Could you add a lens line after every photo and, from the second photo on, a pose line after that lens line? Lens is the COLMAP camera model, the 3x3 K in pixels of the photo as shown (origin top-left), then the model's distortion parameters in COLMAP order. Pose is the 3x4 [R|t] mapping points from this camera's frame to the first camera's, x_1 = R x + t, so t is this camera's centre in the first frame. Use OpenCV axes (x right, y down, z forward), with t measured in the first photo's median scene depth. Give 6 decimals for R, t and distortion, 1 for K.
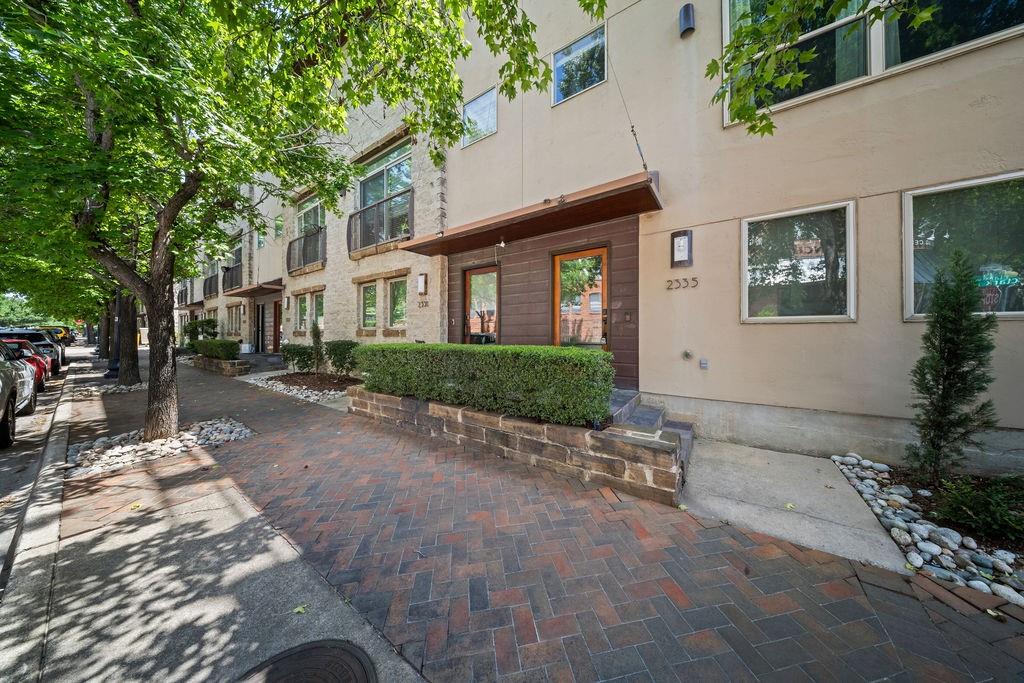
lens RADIAL K [[301.6, 0, 513.7], [0, 301.6, 333.5], [0, 0, 1]] dist [0.002112, -0.001551]
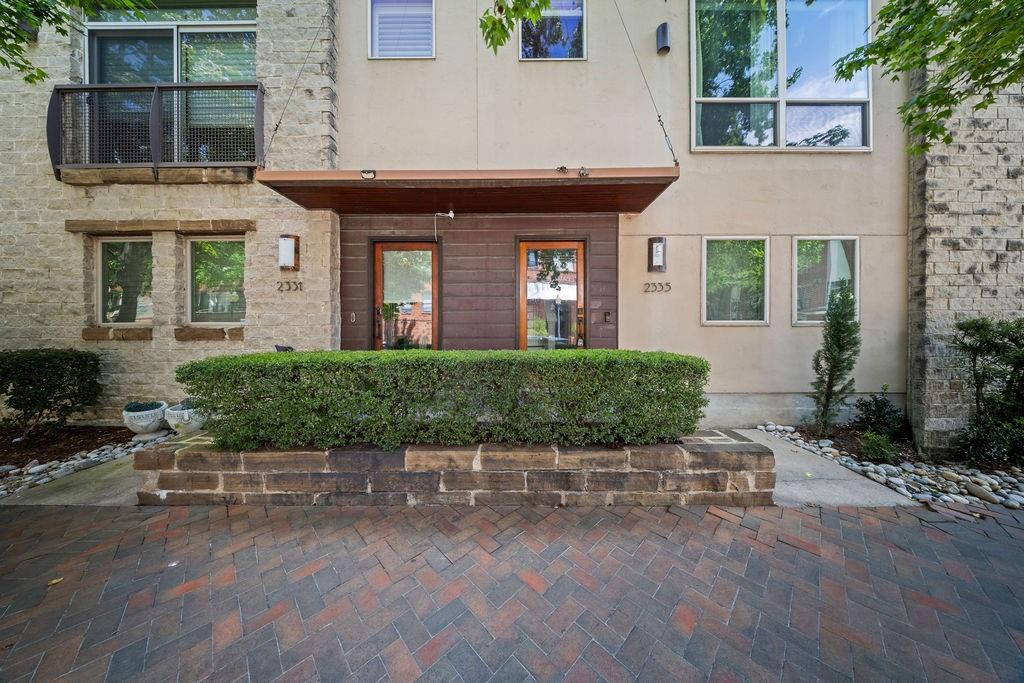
lens RADIAL K [[300.7, 0, 513.0], [0, 300.7, 339.6], [0, 0, 1]] dist [0.000718, -0.001510]
pose [[0.823312, -0.007310, 0.567543, -0.535276], [0.000456, 0.999925, 0.012218, 0.006067], [-0.567589, -0.009800, 0.823253, 0.483028]]
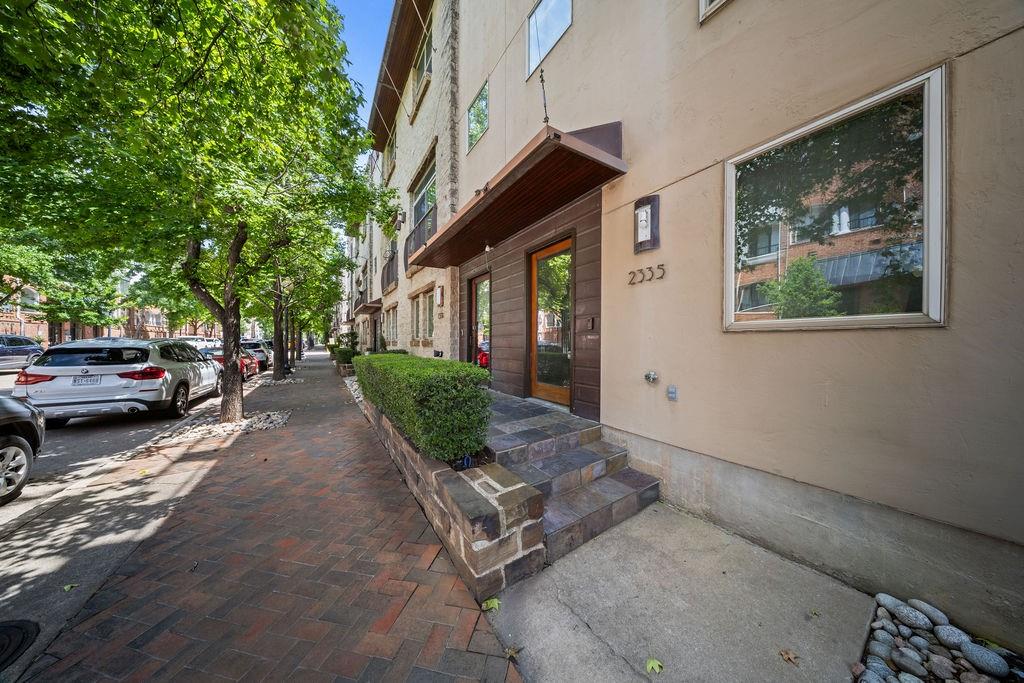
lens RADIAL K [[300.2, 0, 515.0], [0, 300.2, 344.4], [0, 0, 1]] dist [-0.001697, -0.000081]
pose [[0.925019, 0.001827, -0.379917, 0.626956], [0.001214, 0.999969, 0.007764, -0.013276], [0.379920, -0.007643, 0.924988, 0.286386]]
